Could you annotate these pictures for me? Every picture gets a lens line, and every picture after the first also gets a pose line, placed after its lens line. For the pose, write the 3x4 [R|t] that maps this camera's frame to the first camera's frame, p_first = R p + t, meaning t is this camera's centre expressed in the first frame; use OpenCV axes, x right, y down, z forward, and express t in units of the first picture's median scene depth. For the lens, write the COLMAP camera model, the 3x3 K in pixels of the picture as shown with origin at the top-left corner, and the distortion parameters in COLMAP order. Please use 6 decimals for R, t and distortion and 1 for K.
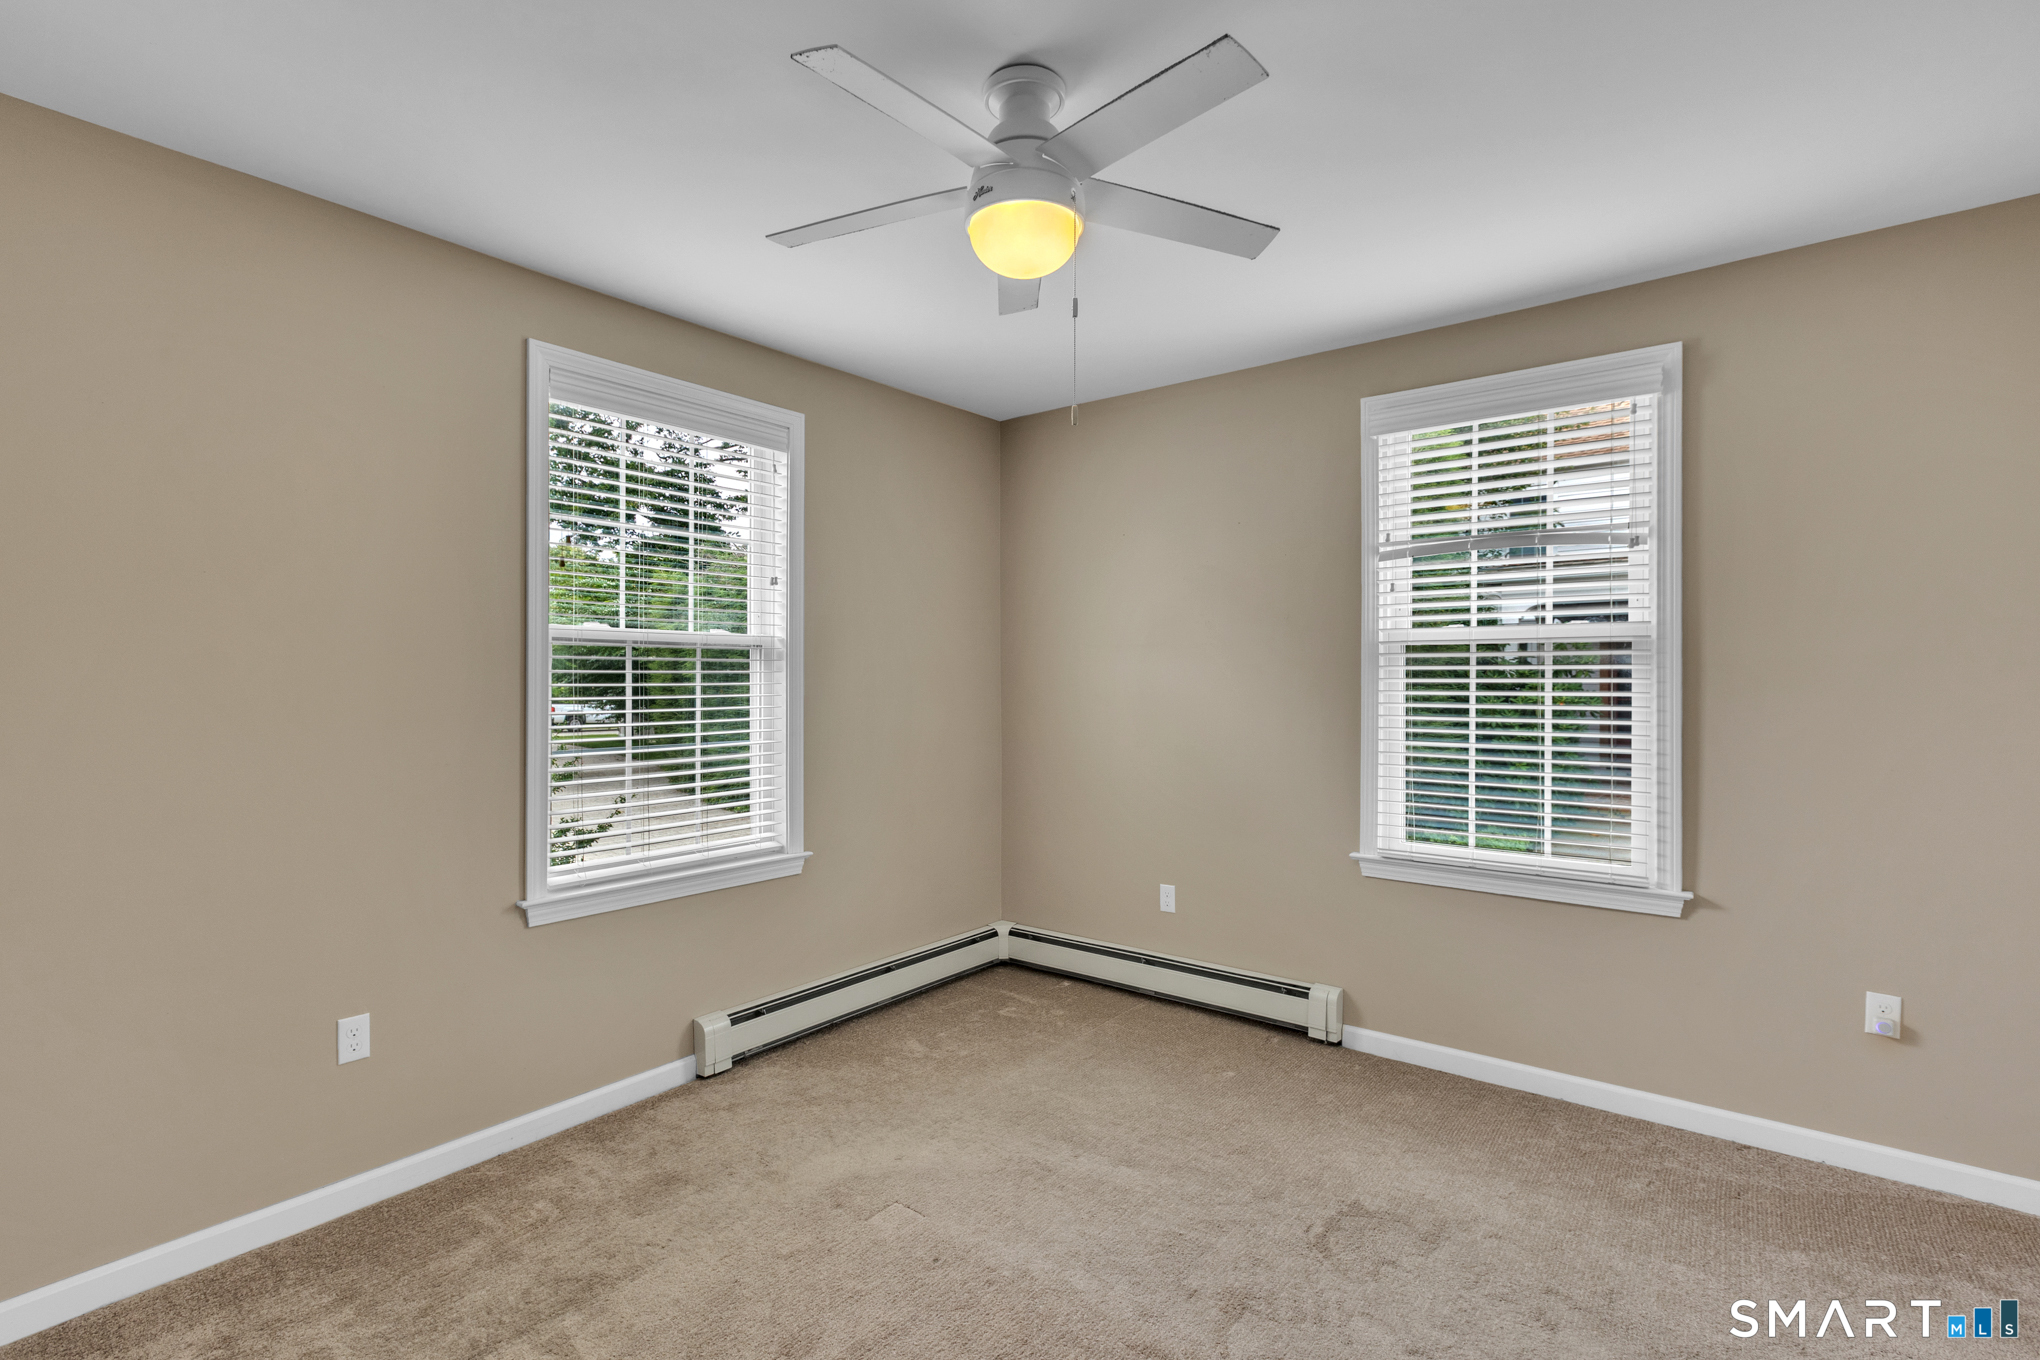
lens RADIAL K [[936.3, 0, 1020.0], [0, 936.3, 680.0], [0, 0, 1]] dist [-0.000960, -0.000294]
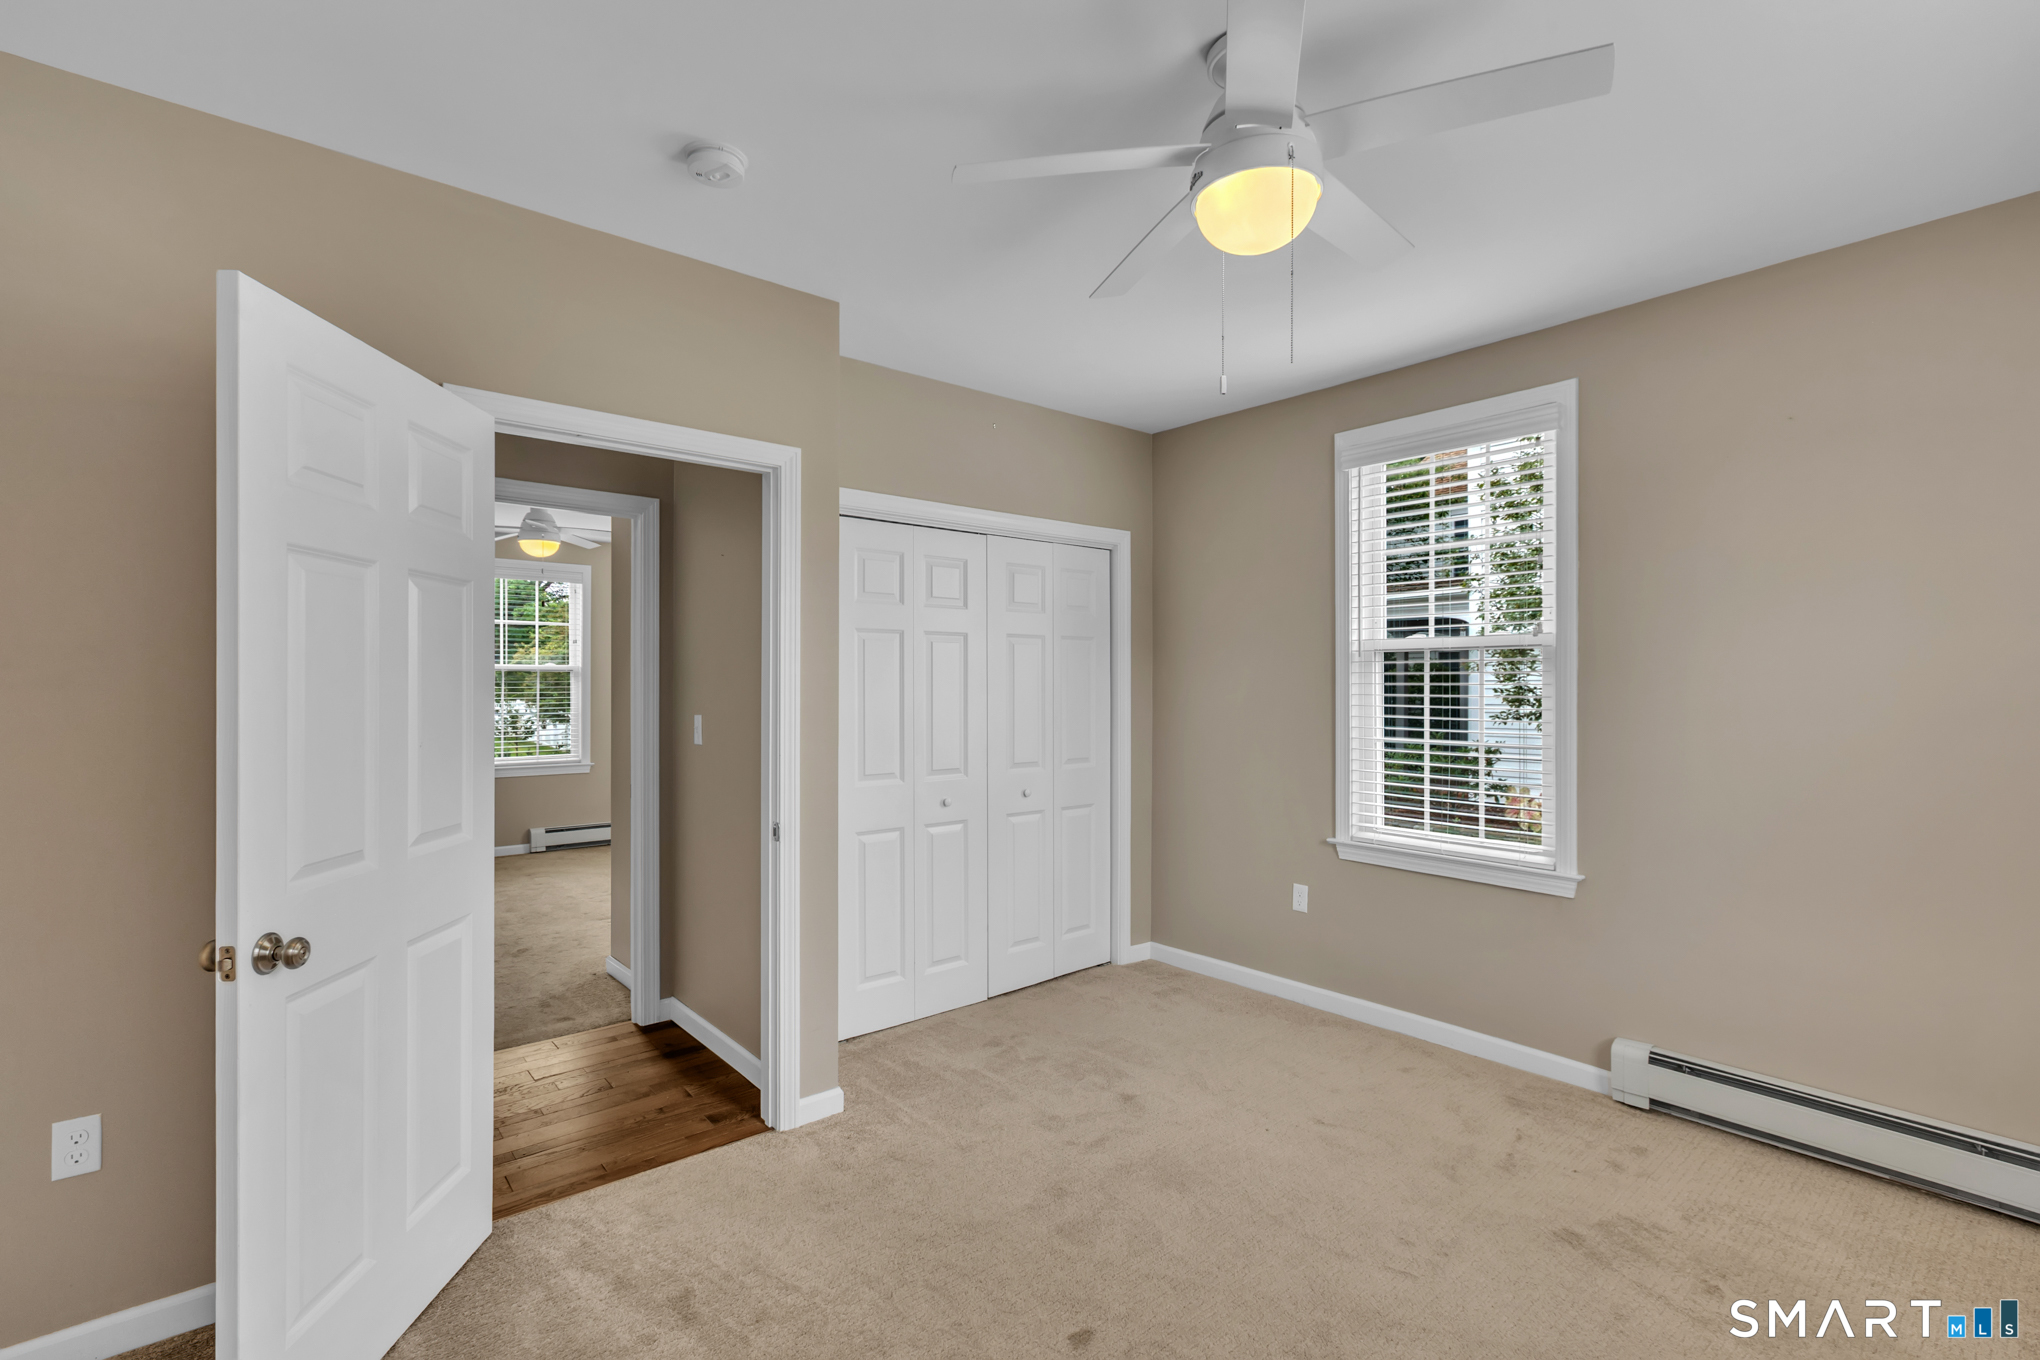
lens RADIAL K [[923.8, 0, 1020.0], [0, 923.8, 680.0], [0, 0, 1]] dist [0.000006, -0.000384]
pose [[0.980450, -0.000375, -0.196767, 0.234202], [-0.000279, 0.999995, -0.003295, -0.001221], [0.196767, 0.003286, 0.980445, -0.184111]]
